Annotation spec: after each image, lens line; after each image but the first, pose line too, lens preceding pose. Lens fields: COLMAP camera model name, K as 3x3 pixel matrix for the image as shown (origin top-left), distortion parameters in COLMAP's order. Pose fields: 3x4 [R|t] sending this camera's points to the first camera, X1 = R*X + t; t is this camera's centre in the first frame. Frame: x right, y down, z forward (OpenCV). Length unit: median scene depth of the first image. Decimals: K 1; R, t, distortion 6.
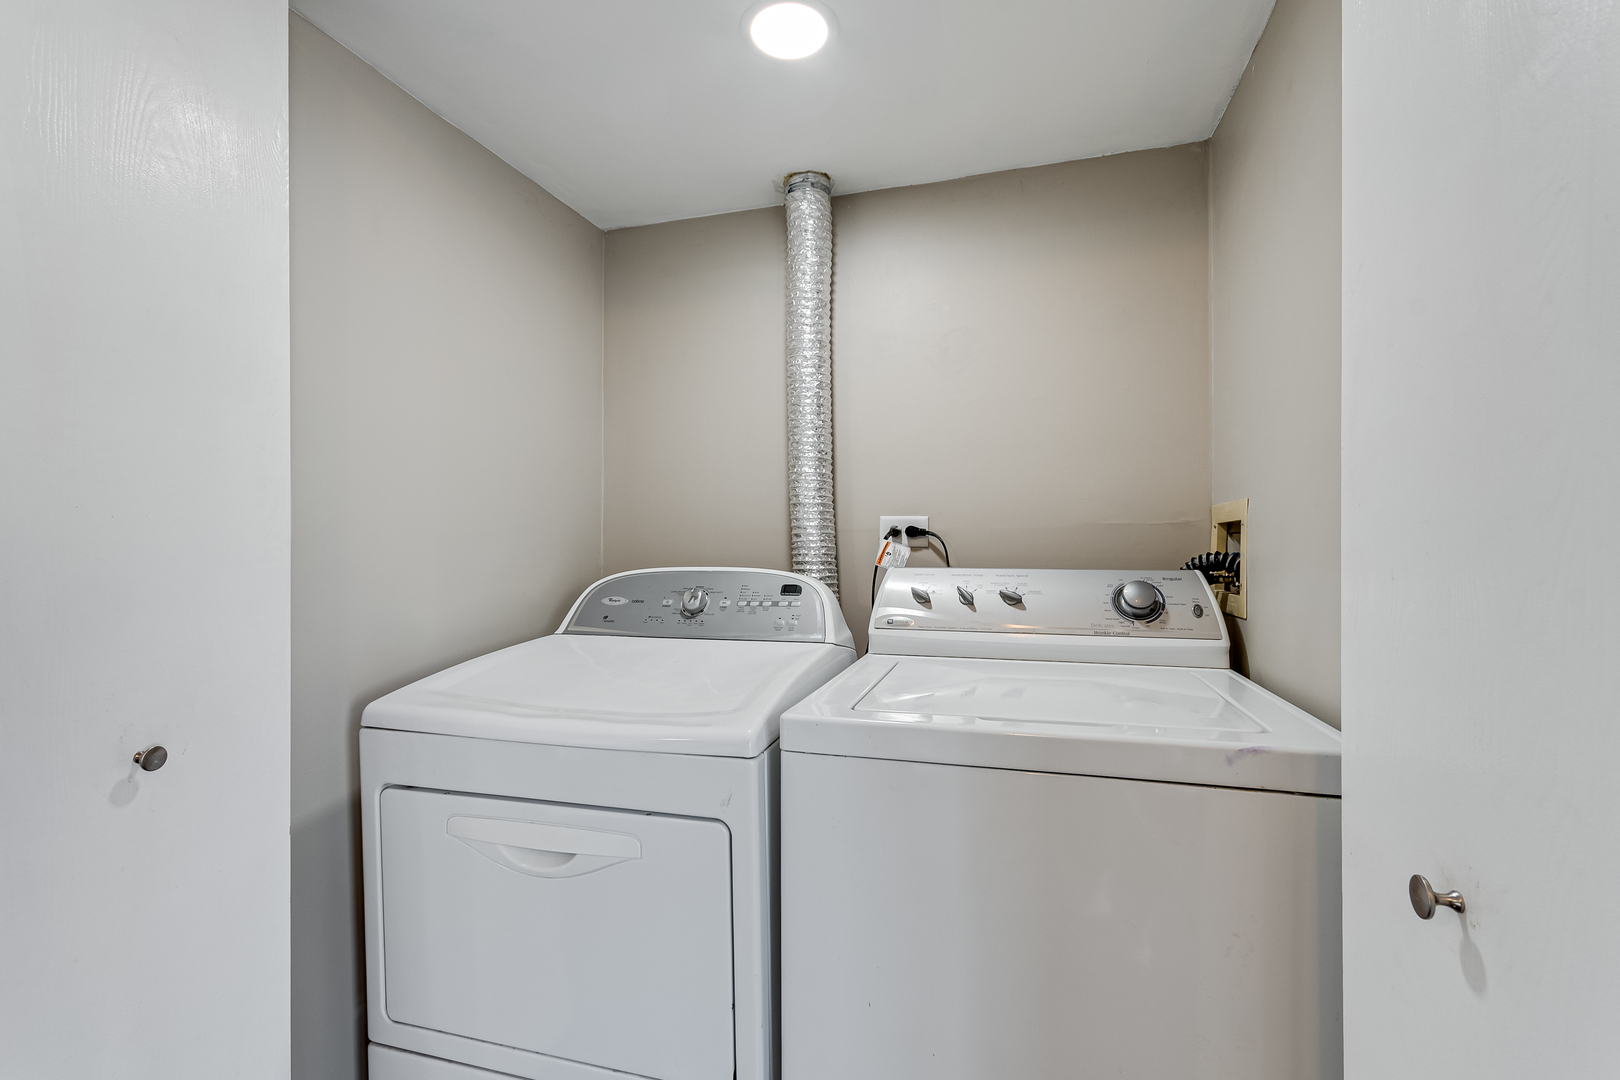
lens RADIAL K [[712.3, 0, 811.7], [0, 712.3, 546.7], [0, 0, 1]] dist [-0.002553, 0.000552]
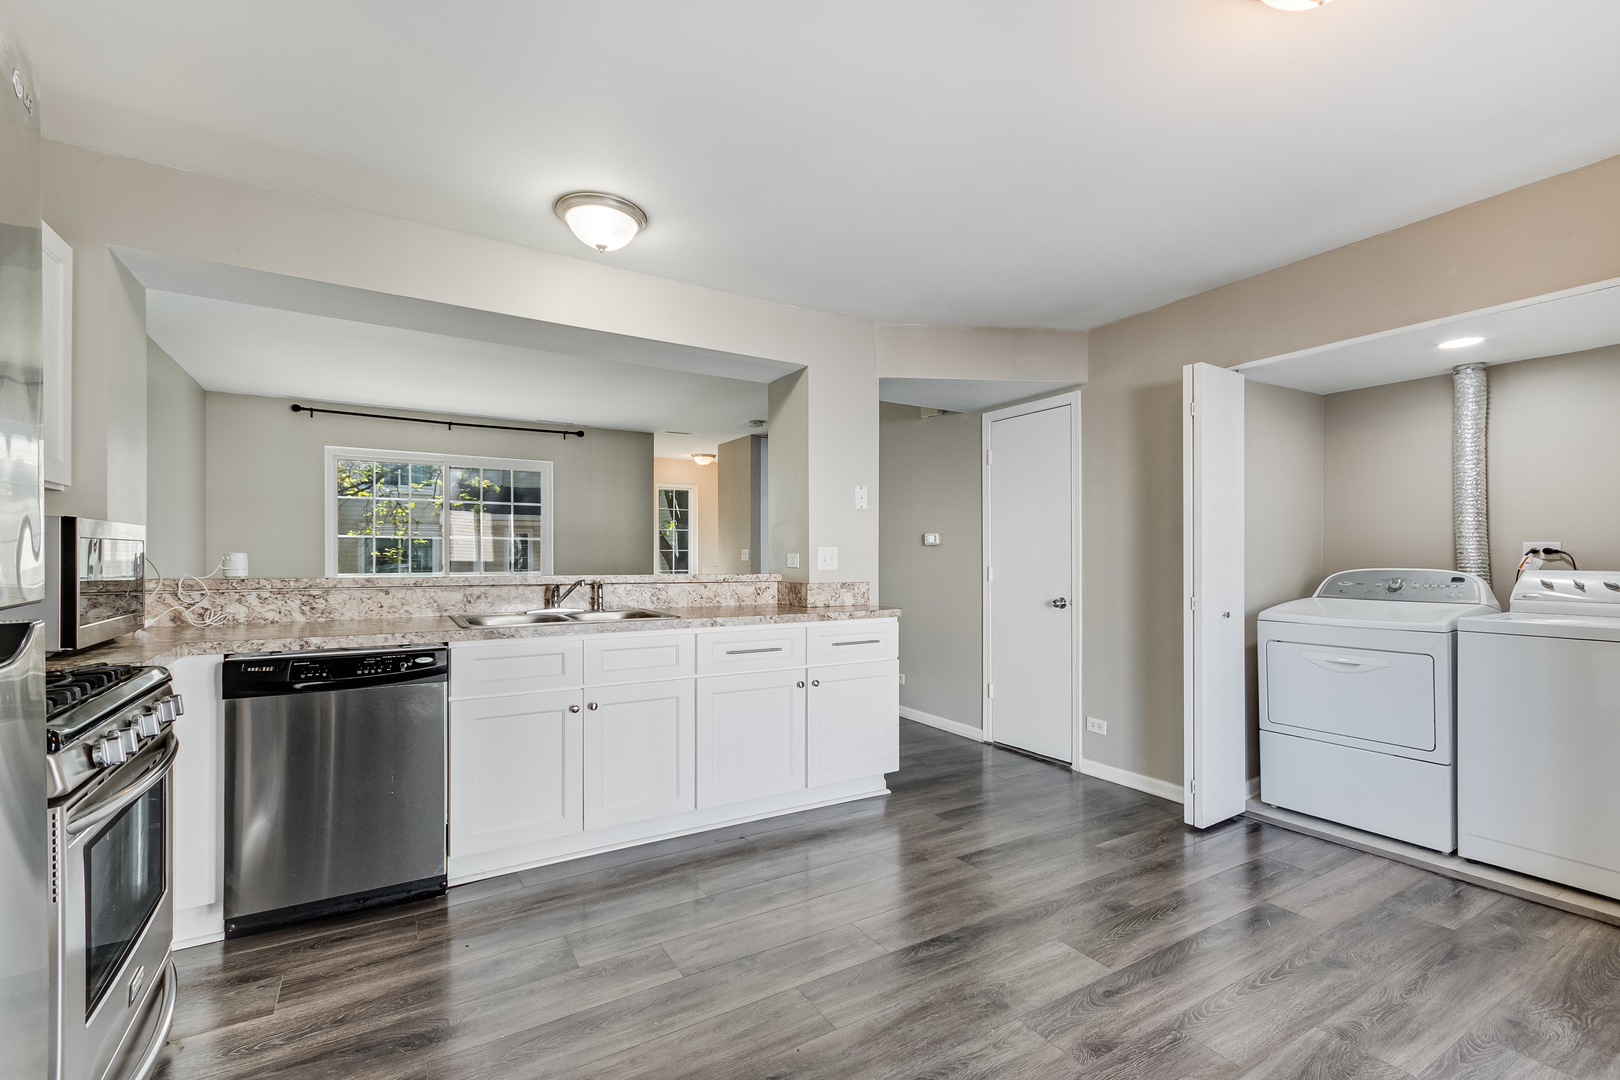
lens RADIAL K [[712.3, 0, 798.0], [0, 712.3, 552.8], [0, 0, 1]] dist [-0.002553, 0.000552]
pose [[0.731711, 0.003697, -0.681605, -0.021636], [-0.004354, 0.999990, 0.000750, -0.009645], [0.681601, 0.002419, 0.731720, -1.626156]]
